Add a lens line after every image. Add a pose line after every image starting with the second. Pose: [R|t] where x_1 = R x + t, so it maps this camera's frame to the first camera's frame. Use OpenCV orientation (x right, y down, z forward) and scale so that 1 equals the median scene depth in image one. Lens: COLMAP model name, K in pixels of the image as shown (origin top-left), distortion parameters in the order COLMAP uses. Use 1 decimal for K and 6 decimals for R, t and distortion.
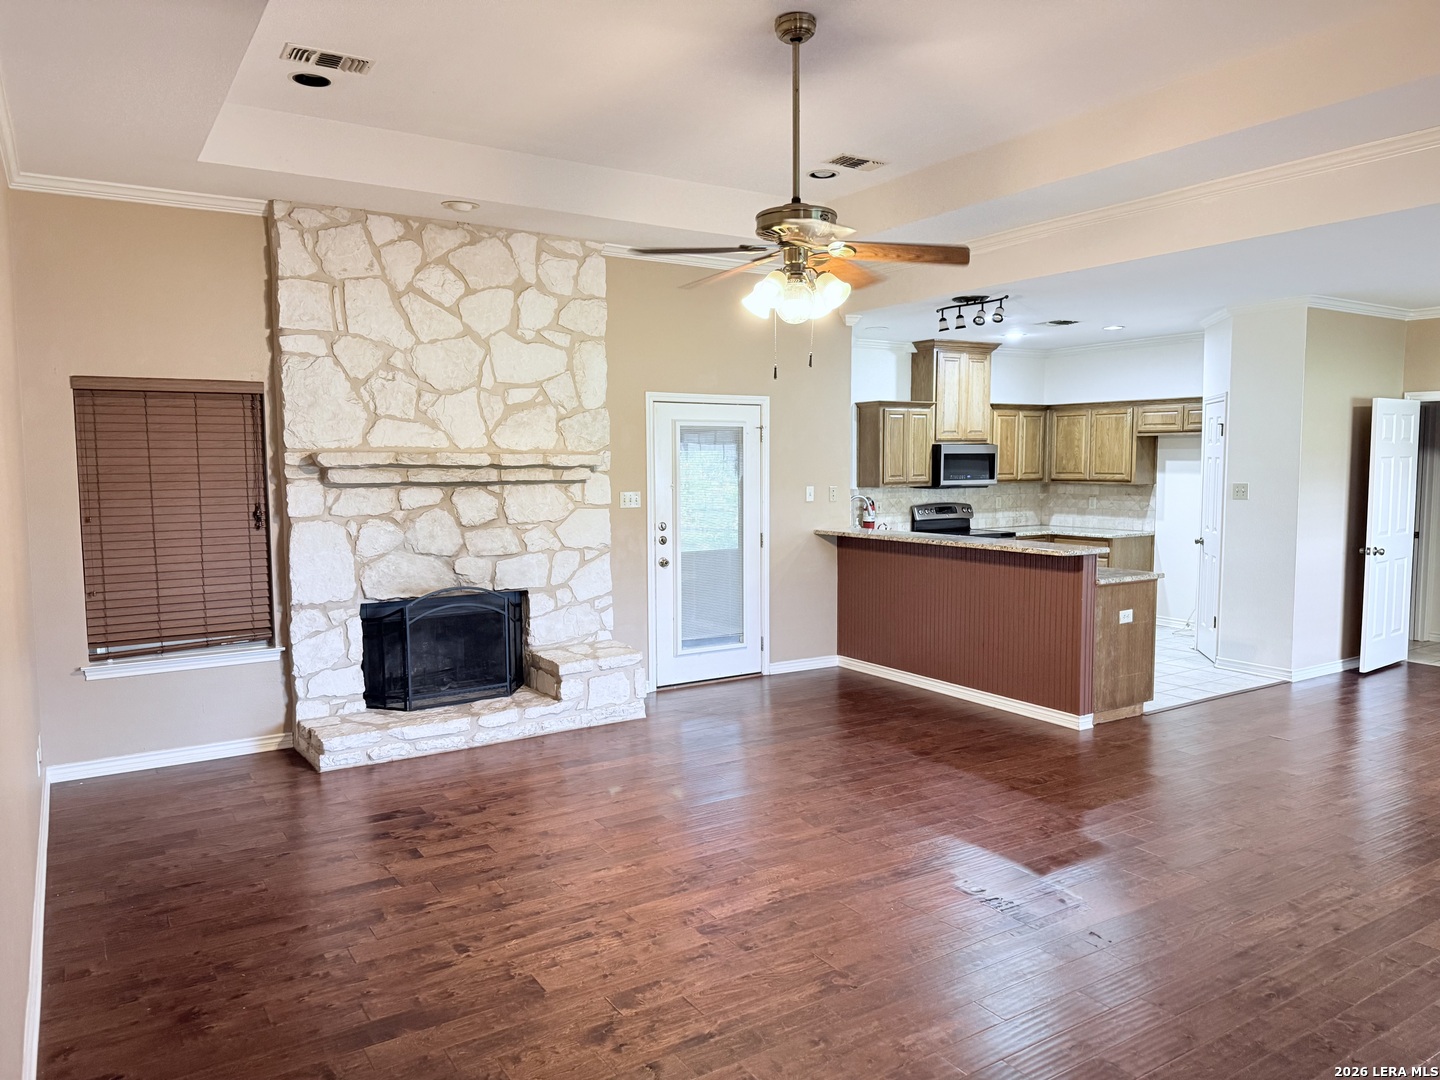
lens RADIAL K [[1020.4, 0, 709.3], [0, 1020.4, 544.2], [0, 0, 1]] dist [0.053422, -0.067859]
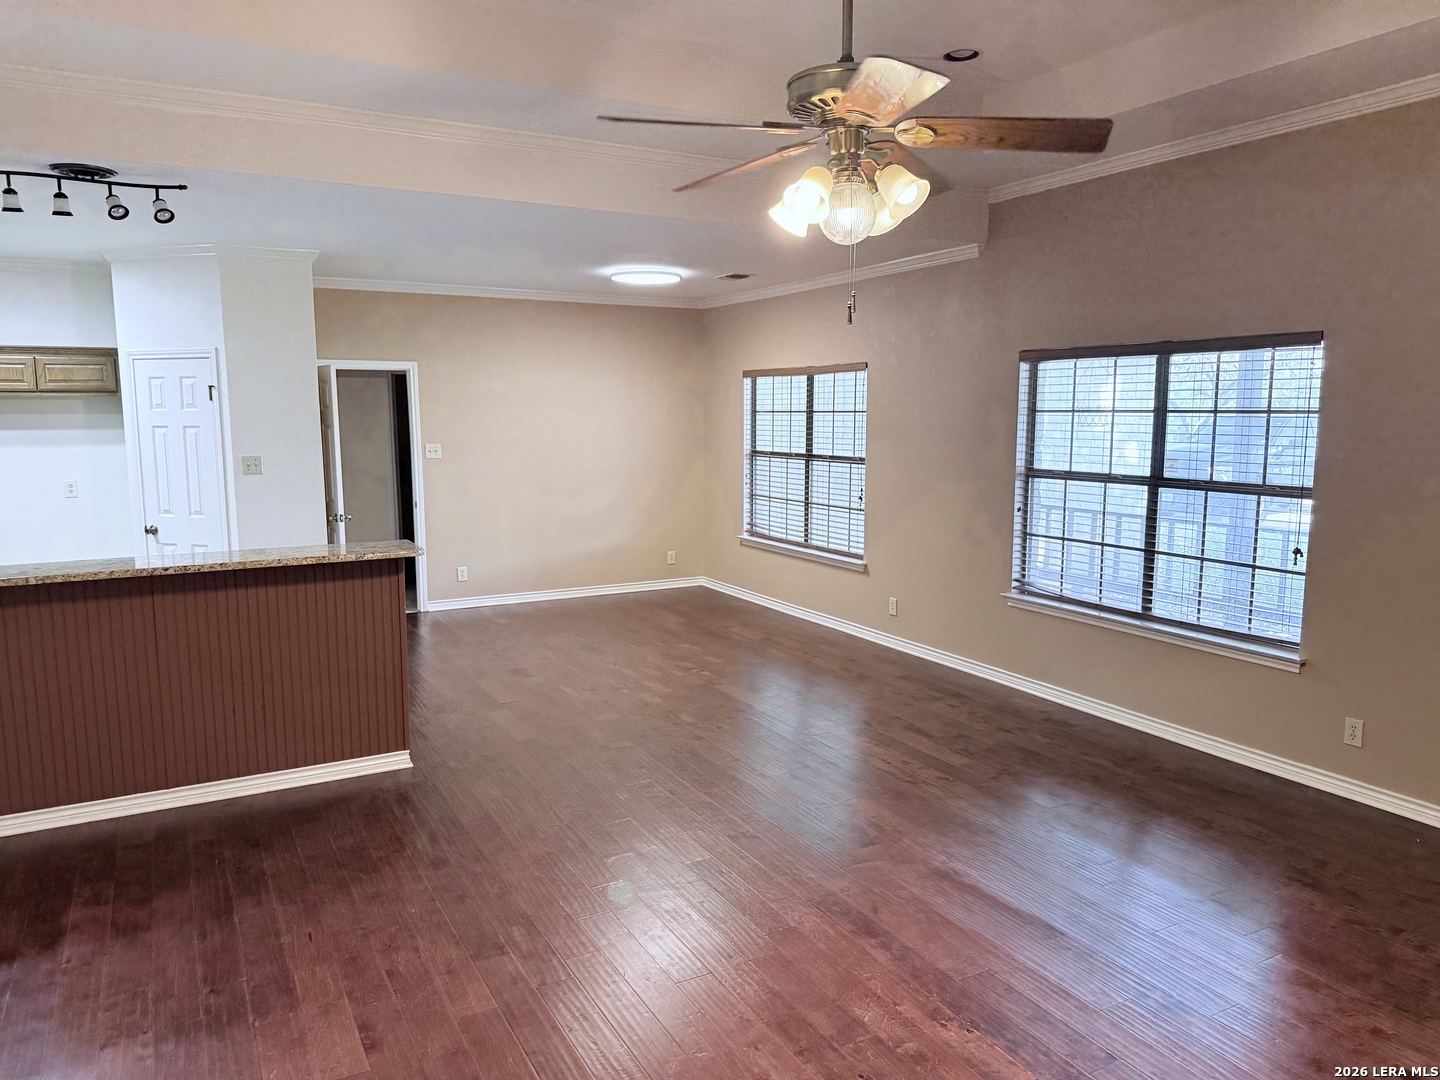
lens RADIAL K [[1022.3, 0, 720.0], [0, 1022.3, 540.0], [0, 0, 1]] dist [0.002194, -0.000054]
pose [[0.047753, -0.126712, 0.990789, -0.253055], [0.087814, 0.988613, 0.122201, -0.045764], [-0.994992, 0.081169, 0.058336, 0.433548]]
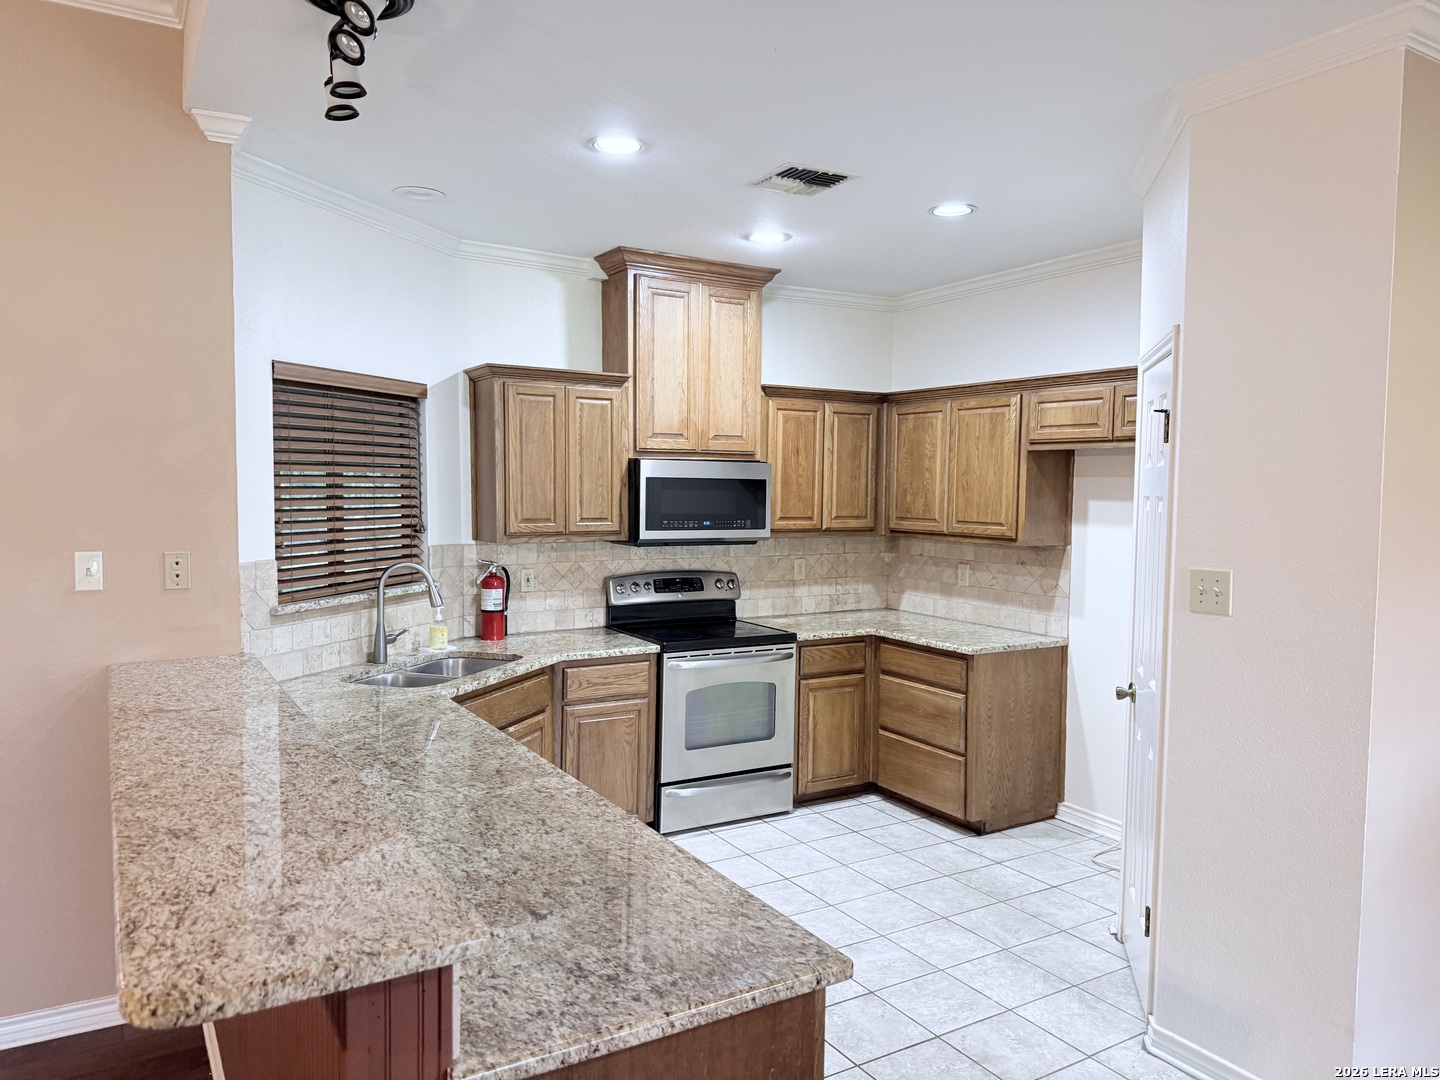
lens RADIAL K [[1022.3, 0, 746.3], [0, 1022.3, 534.3], [0, 0, 1]] dist [0.187385, -0.000056]
pose [[0.999800, 0.019801, 0.002638, 0.269579], [-0.019704, 0.999268, -0.032797, -0.043581], [-0.003286, 0.032738, 0.999459, 0.479972]]
